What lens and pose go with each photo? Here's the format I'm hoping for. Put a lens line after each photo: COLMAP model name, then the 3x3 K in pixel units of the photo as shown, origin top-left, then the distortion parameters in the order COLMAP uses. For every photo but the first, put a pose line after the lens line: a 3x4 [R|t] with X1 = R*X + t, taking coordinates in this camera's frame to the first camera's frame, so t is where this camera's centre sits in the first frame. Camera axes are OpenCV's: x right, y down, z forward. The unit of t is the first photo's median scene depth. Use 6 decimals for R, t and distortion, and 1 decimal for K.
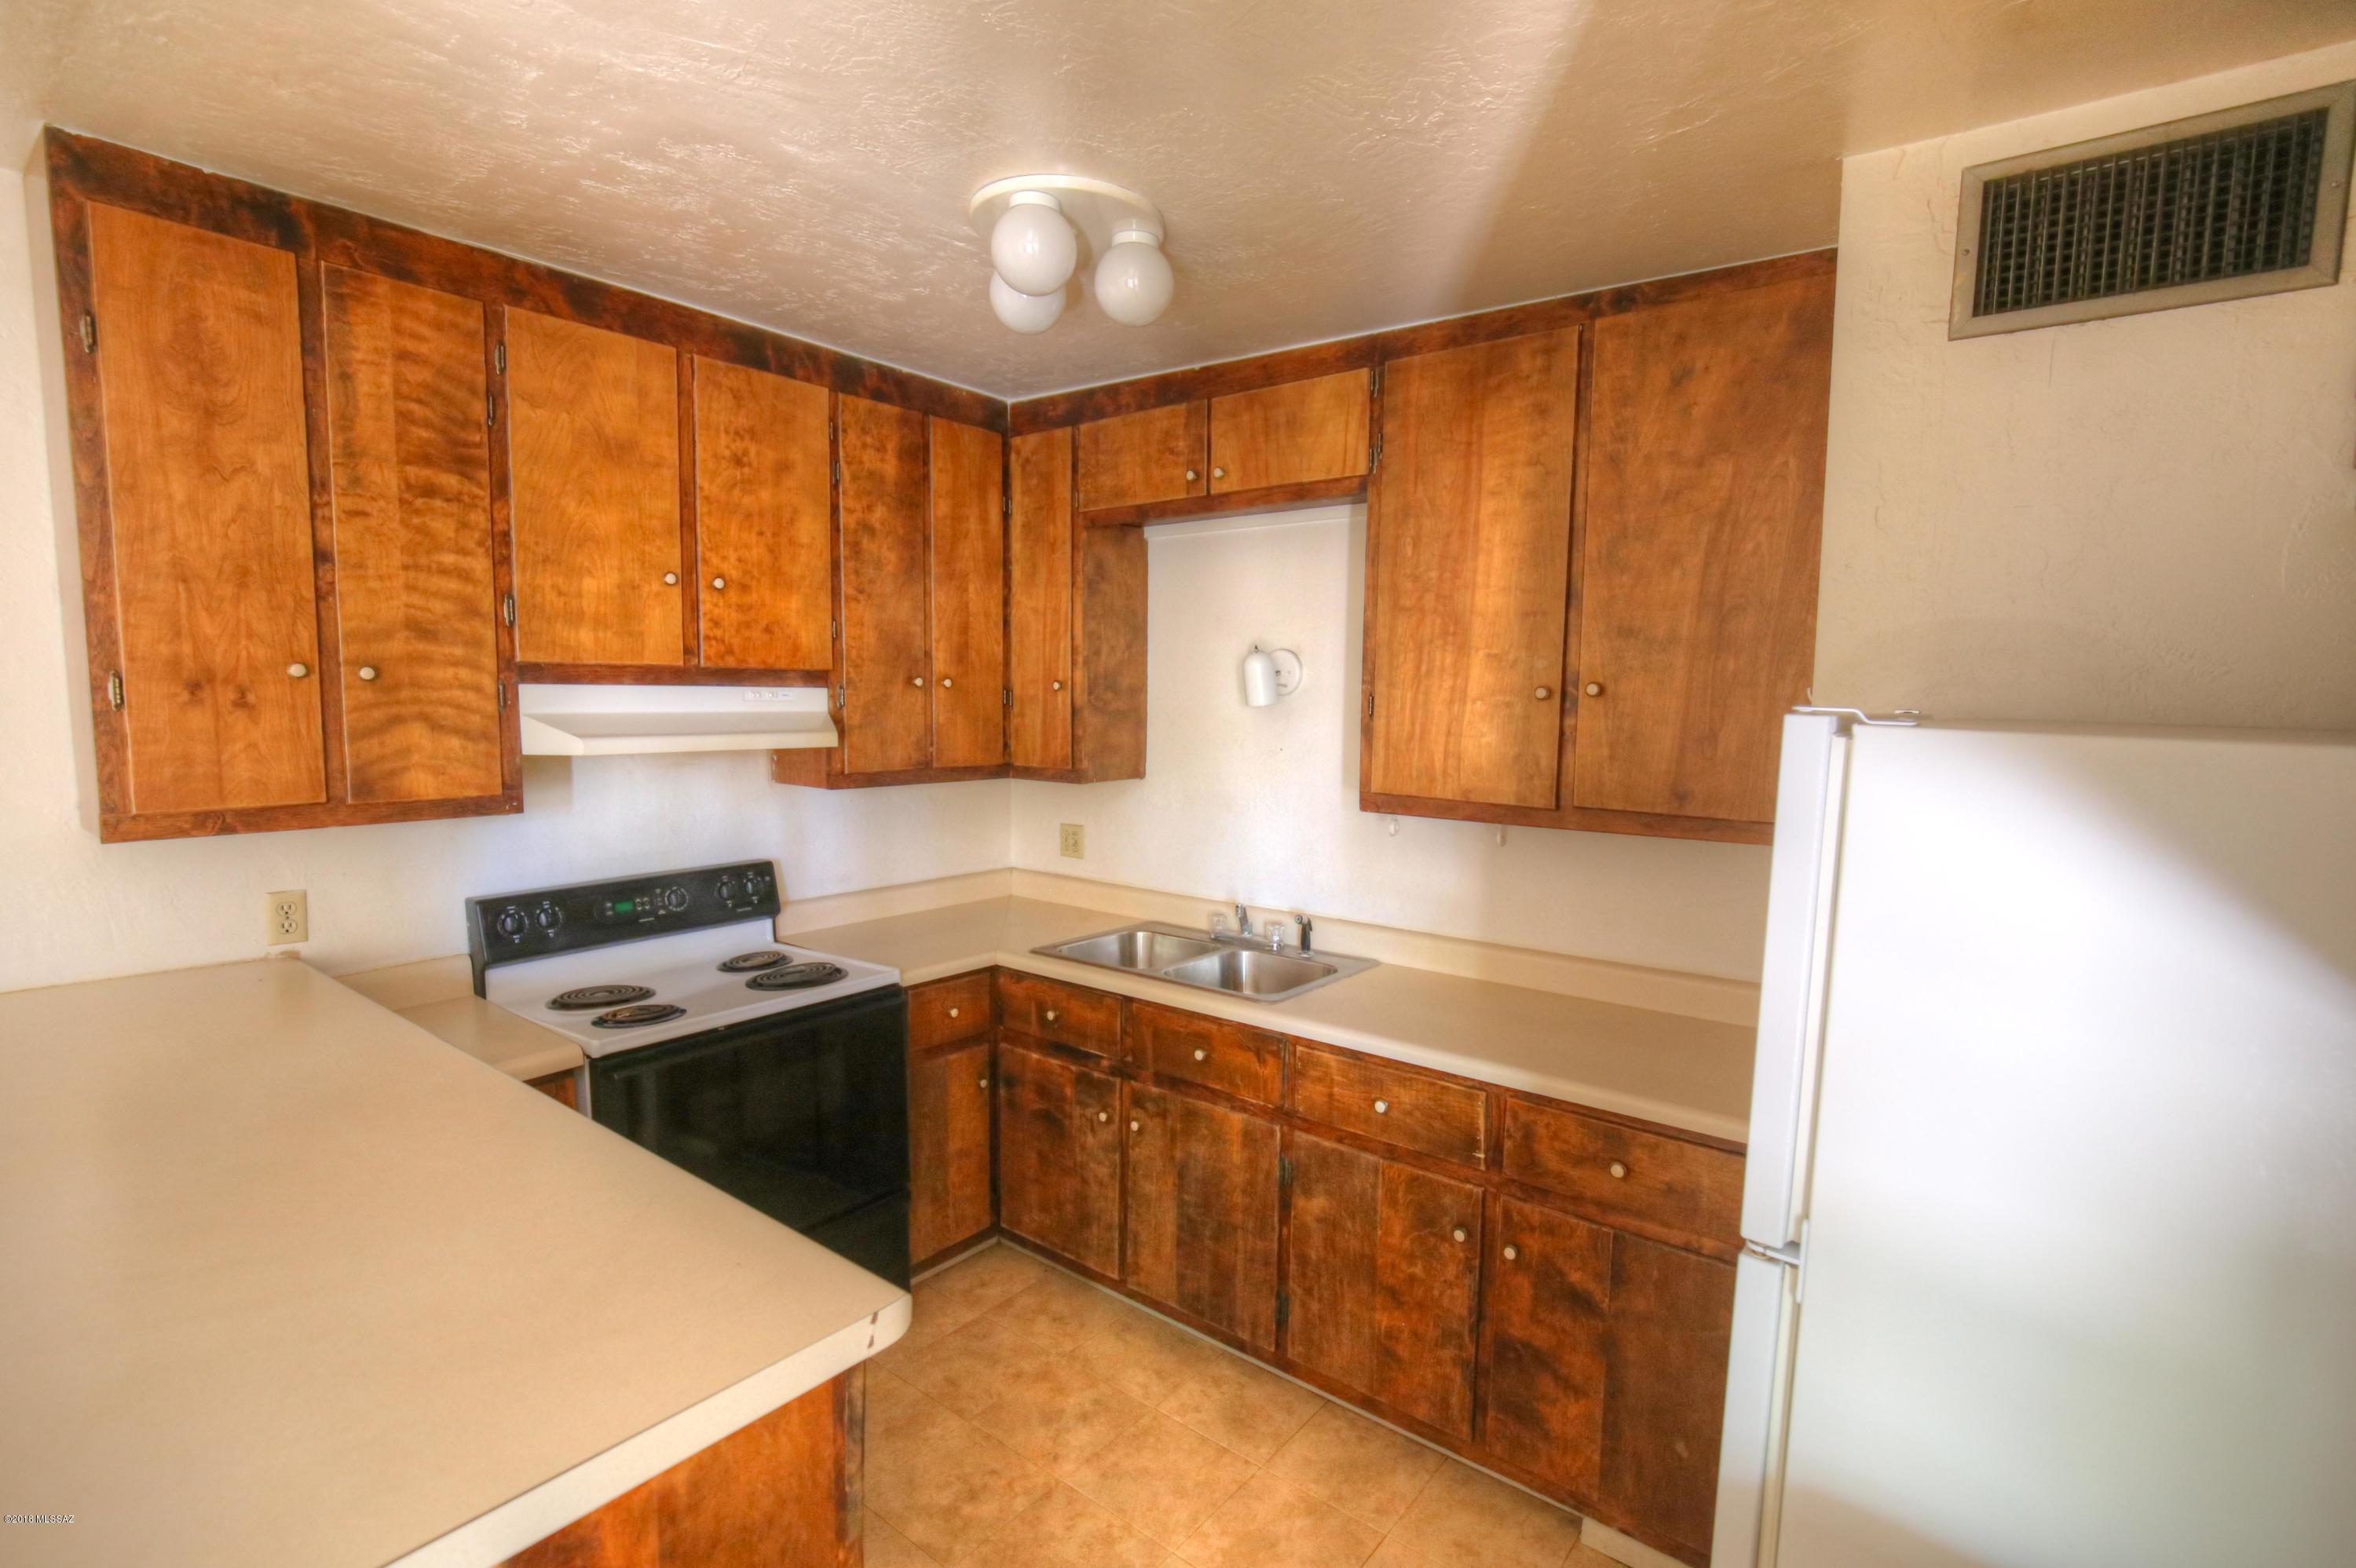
lens RADIAL K [[1070.3, 0, 1178.0], [0, 1070.3, 784.0], [0, 0, 1]] dist [0.000618, 0.000603]
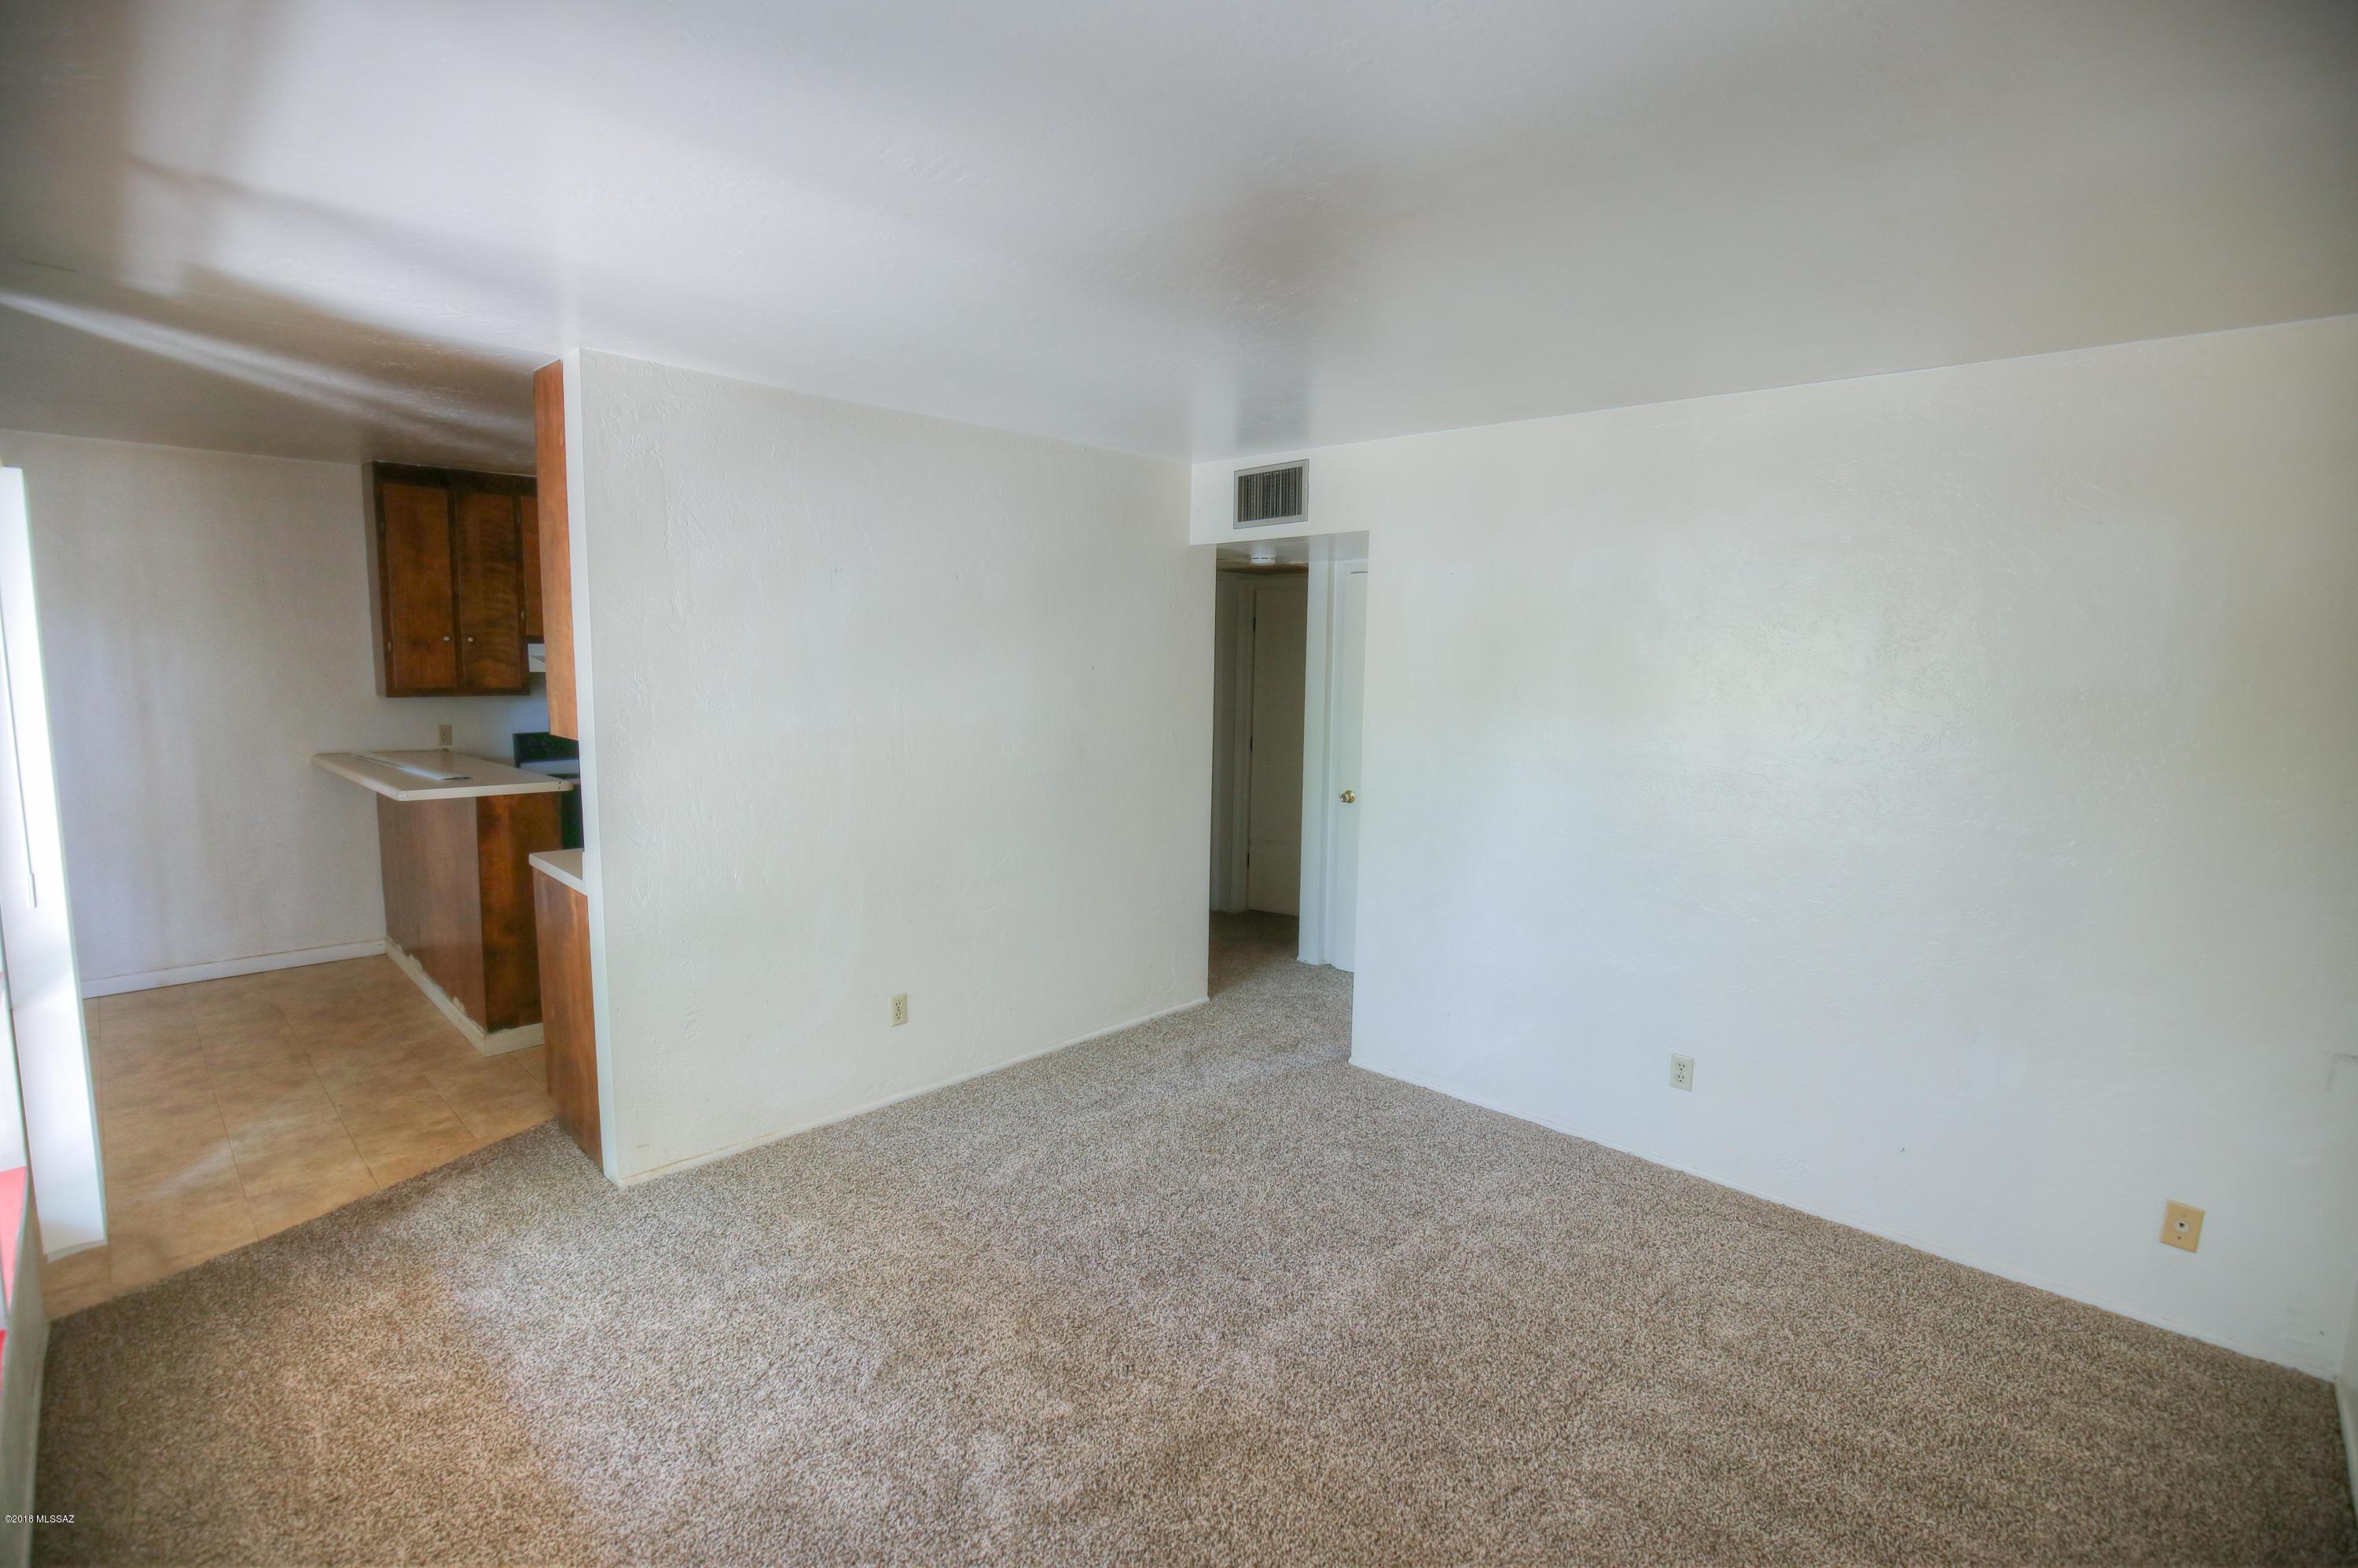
lens RADIAL K [[1117.2, 0, 1179.0], [0, 1117.2, 784.0], [0, 0, 1]] dist [-0.002013, -0.000341]
pose [[0.992448, 0.029620, -0.119039, 1.256467], [-0.025305, 0.998972, 0.037601, 0.100802], [0.120031, -0.034304, 0.992177, -1.469209]]
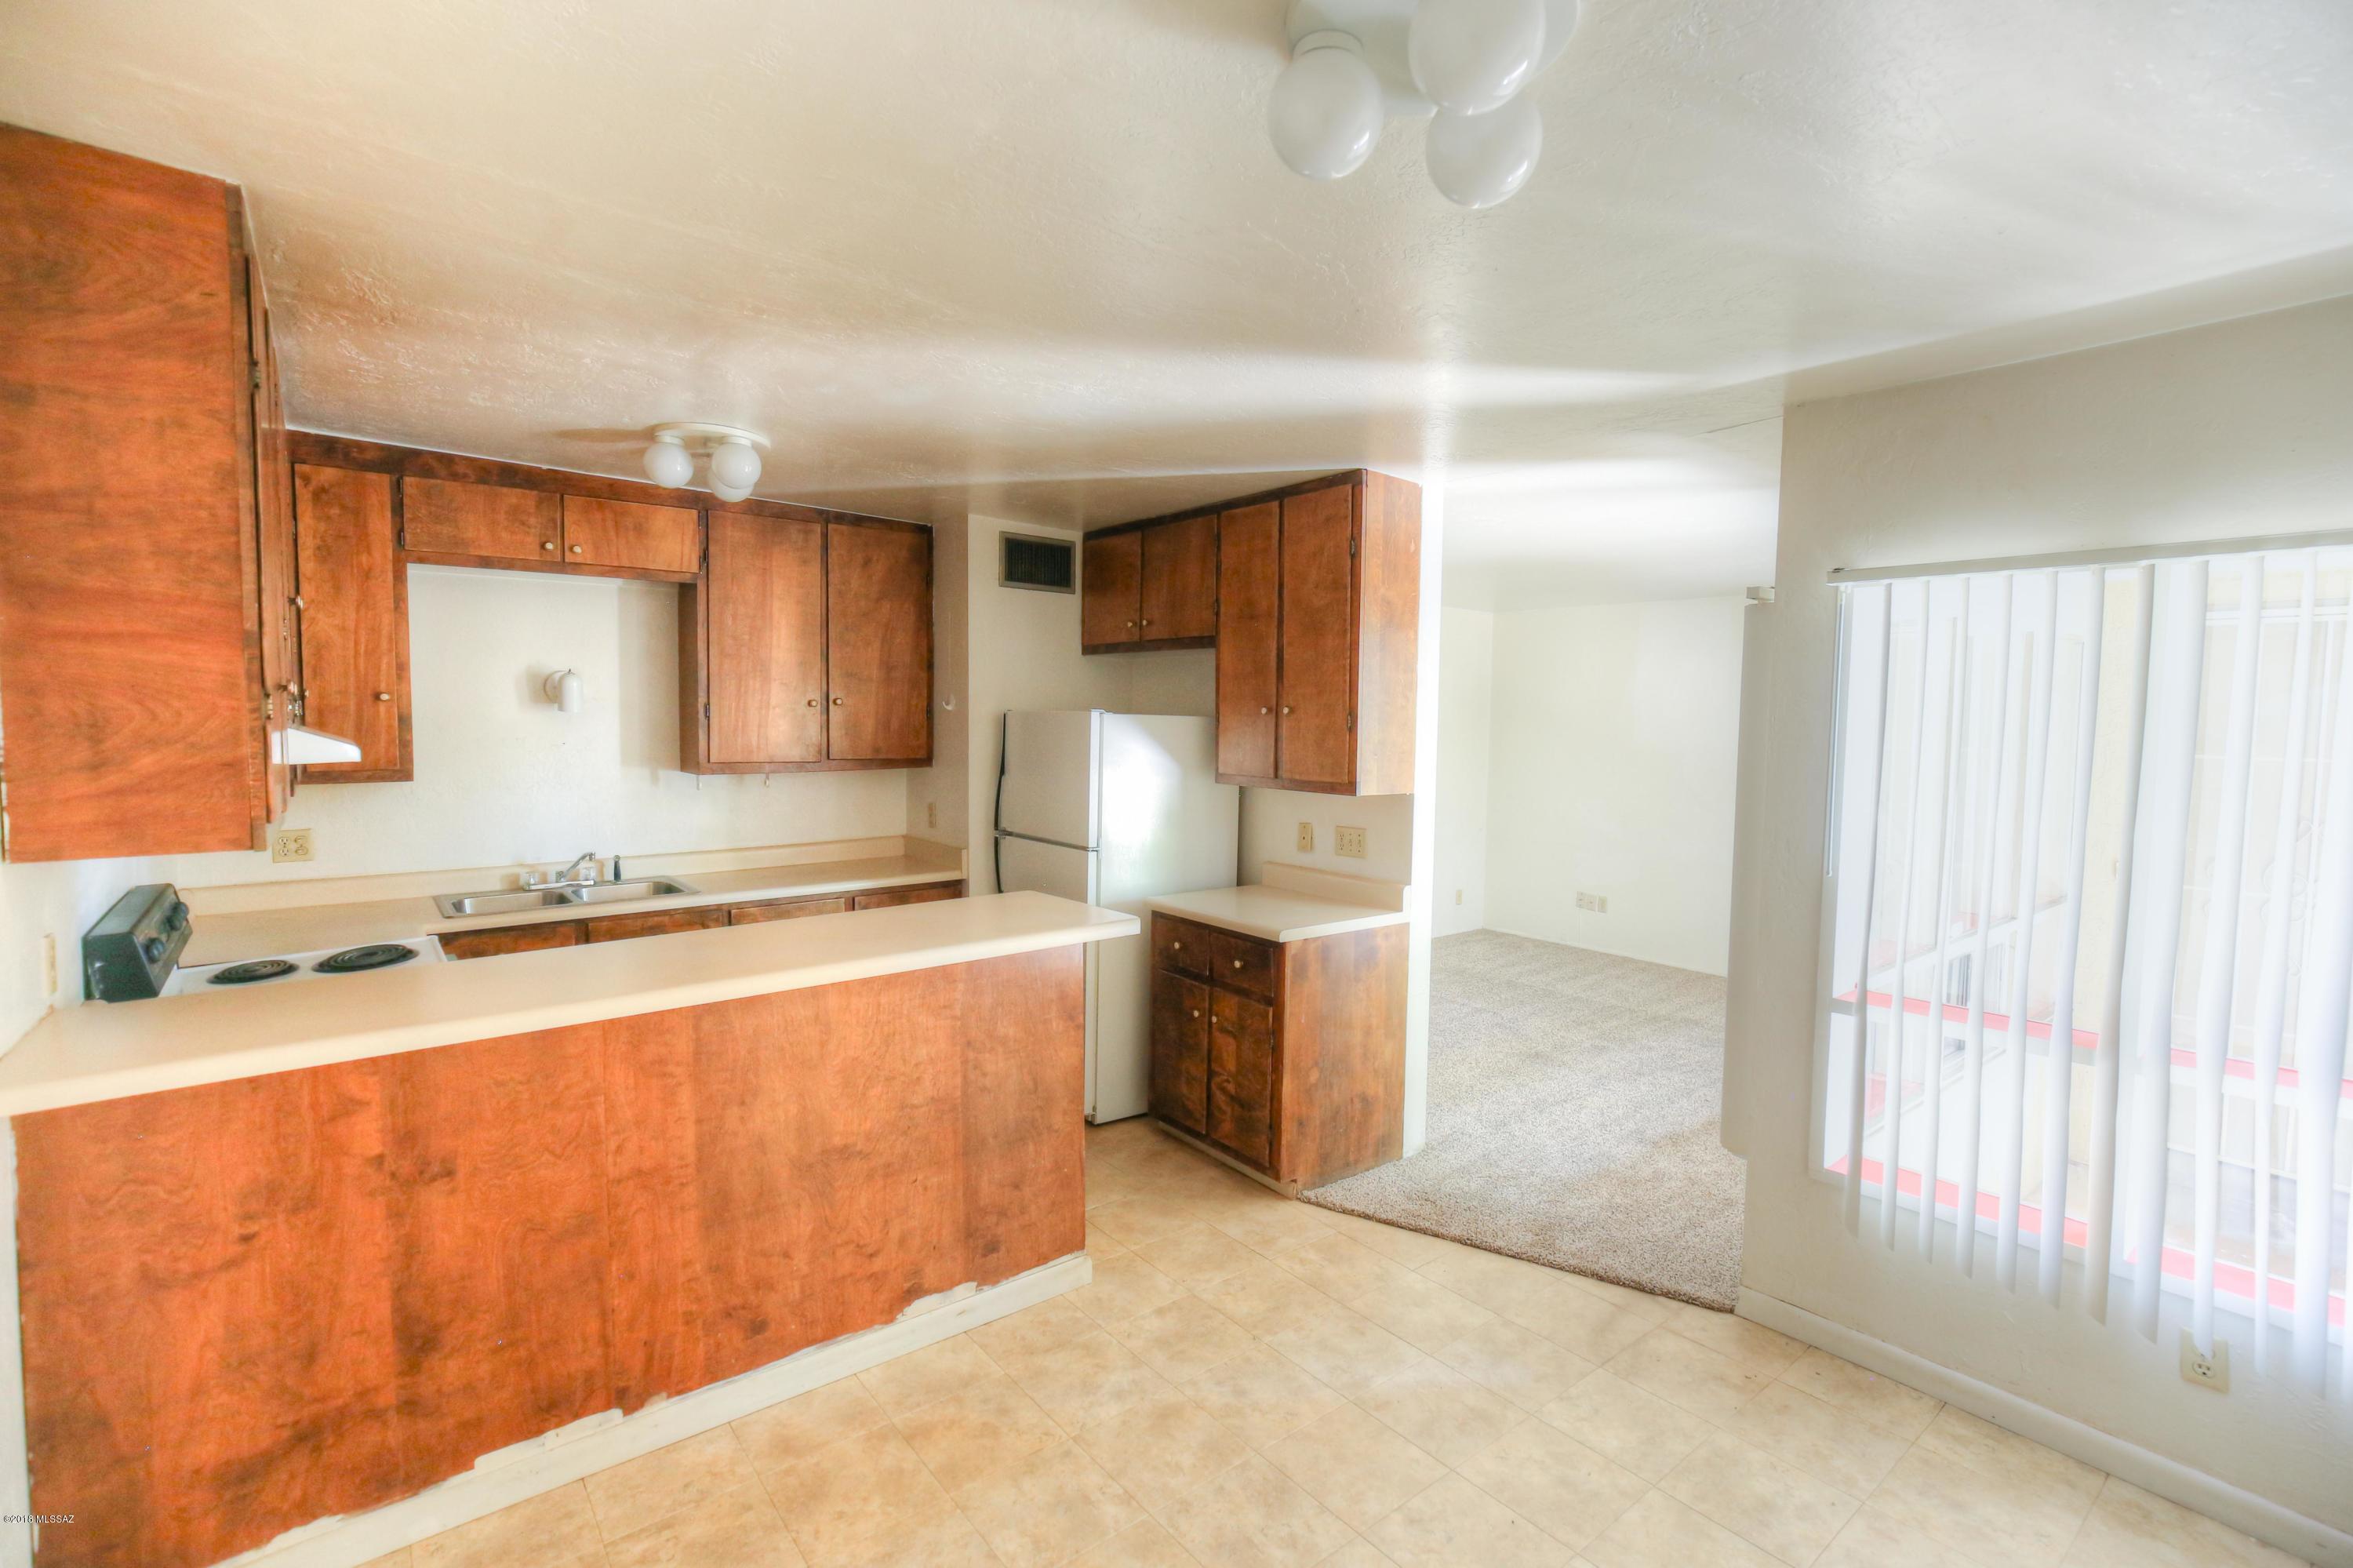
lens RADIAL K [[1069.1, 0, 1176.5], [0, 1069.1, 784.0], [0, 0, 1]] dist [0.000618, 0.000603]
pose [[0.242057, -0.073122, 0.967503, -1.432363], [0.081587, 0.995159, 0.054801, 0.009455], [-0.966826, 0.065671, 0.246851, -0.126911]]
